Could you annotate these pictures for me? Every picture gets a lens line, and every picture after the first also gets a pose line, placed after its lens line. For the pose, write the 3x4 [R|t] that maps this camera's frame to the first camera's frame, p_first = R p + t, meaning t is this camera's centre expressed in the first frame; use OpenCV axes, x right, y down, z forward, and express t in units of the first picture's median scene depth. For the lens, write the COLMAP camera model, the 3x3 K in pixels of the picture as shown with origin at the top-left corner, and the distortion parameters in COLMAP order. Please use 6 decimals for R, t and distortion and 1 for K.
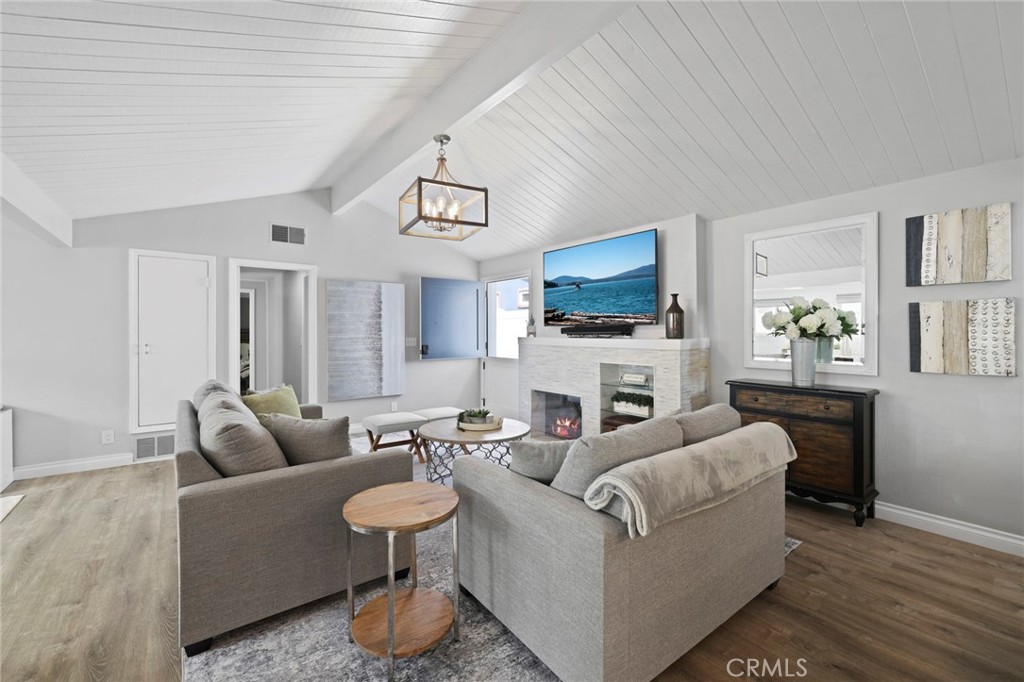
lens RADIAL K [[430.8, 0, 512.1], [0, 430.8, 332.0], [0, 0, 1]] dist [0.000060, -0.000282]
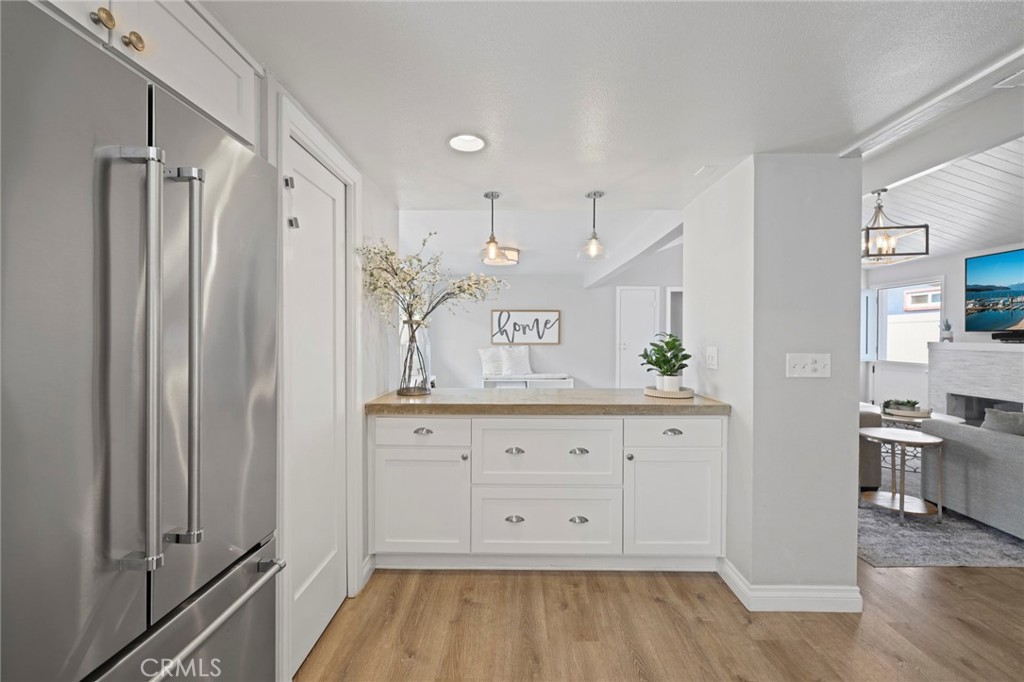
lens RADIAL K [[429.3, 0, 511.9], [0, 429.3, 341.8], [0, 0, 1]] dist [0.000731, -0.000125]
pose [[0.786276, 0.011713, -0.617764, -0.208389], [-0.003073, 0.999882, 0.015047, -0.002174], [0.617868, -0.009932, 0.786219, -0.670797]]
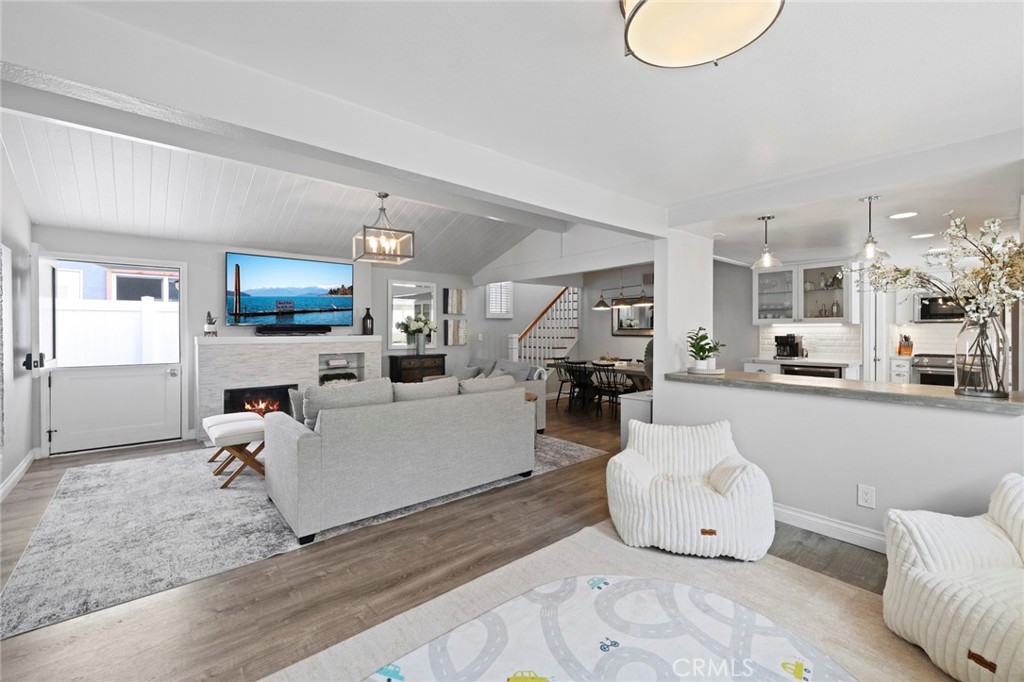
lens RADIAL K [[430.8, 0, 512.1], [0, 430.8, 332.0], [0, 0, 1]] dist [0.000060, -0.000282]
pose [[-0.050376, -0.004839, 0.998719, -1.449052], [0.002154, 0.999985, 0.004953, -0.003305], [-0.998728, 0.002401, -0.050365, 0.585692]]
